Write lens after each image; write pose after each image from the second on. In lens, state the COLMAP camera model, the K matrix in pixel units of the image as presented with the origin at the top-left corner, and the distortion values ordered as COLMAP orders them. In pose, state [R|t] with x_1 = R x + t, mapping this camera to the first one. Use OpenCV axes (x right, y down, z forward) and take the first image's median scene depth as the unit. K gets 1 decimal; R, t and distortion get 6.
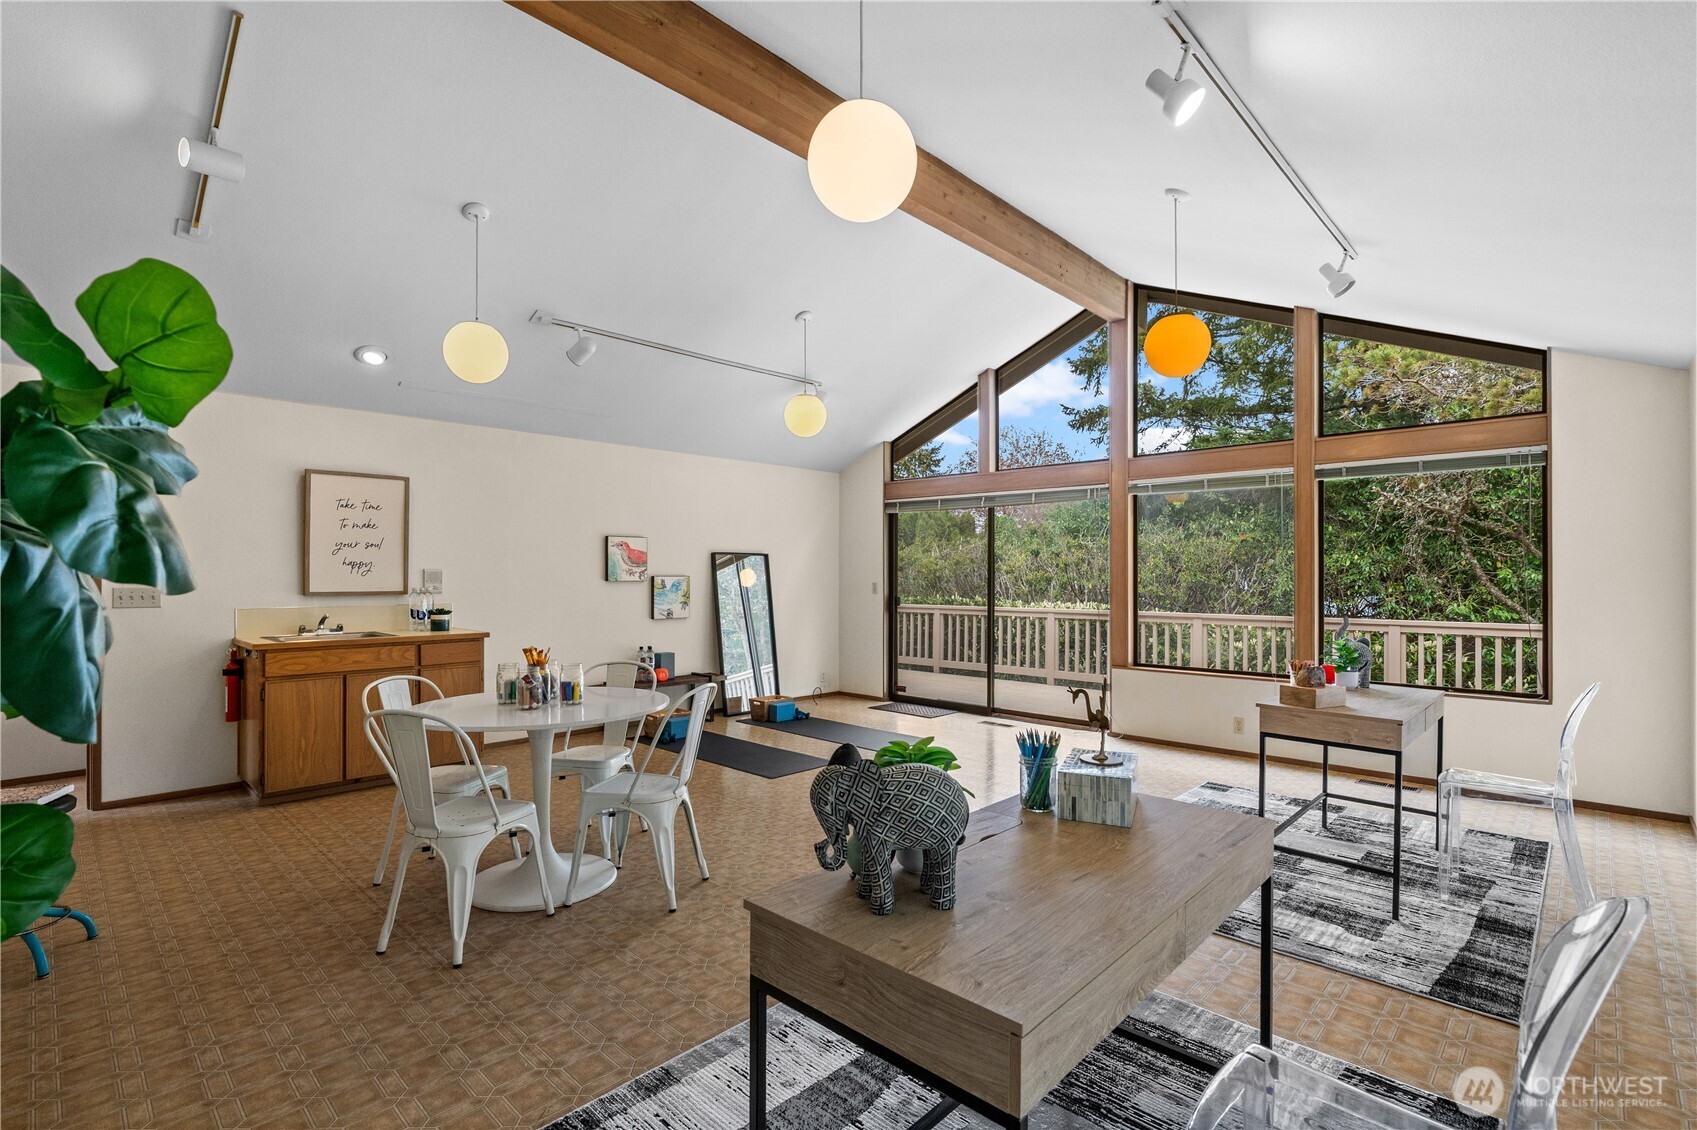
lens RADIAL K [[791.5, 0, 857.5], [0, 791.5, 572.4], [0, 0, 1]] dist [-0.009453, 0.003301]
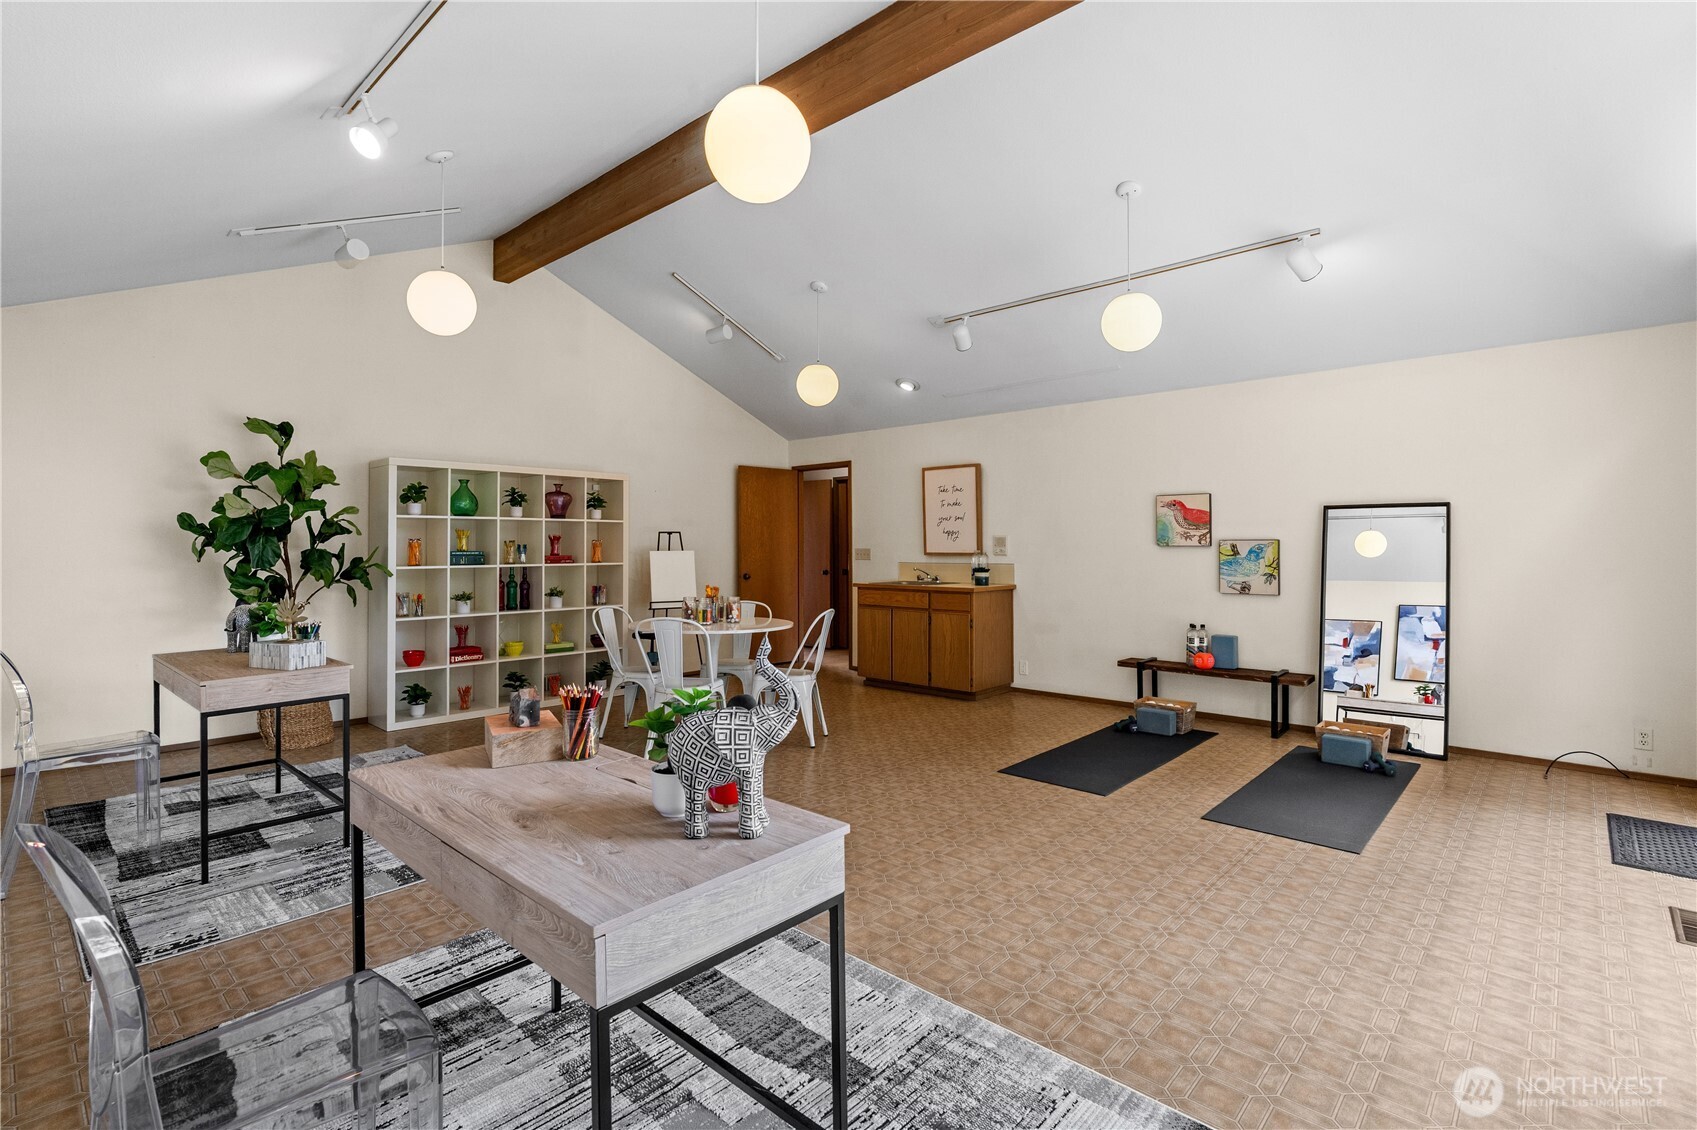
lens RADIAL K [[791.5, 0, 830.3], [0, 791.5, 538.7], [0, 0, 1]] dist [-0.009453, 0.003301]
pose [[0.014577, -0.005275, -0.999880, 0.687377], [0.007708, 0.999957, -0.005163, 0.005287], [0.999864, -0.007632, 0.014617, 0.719318]]
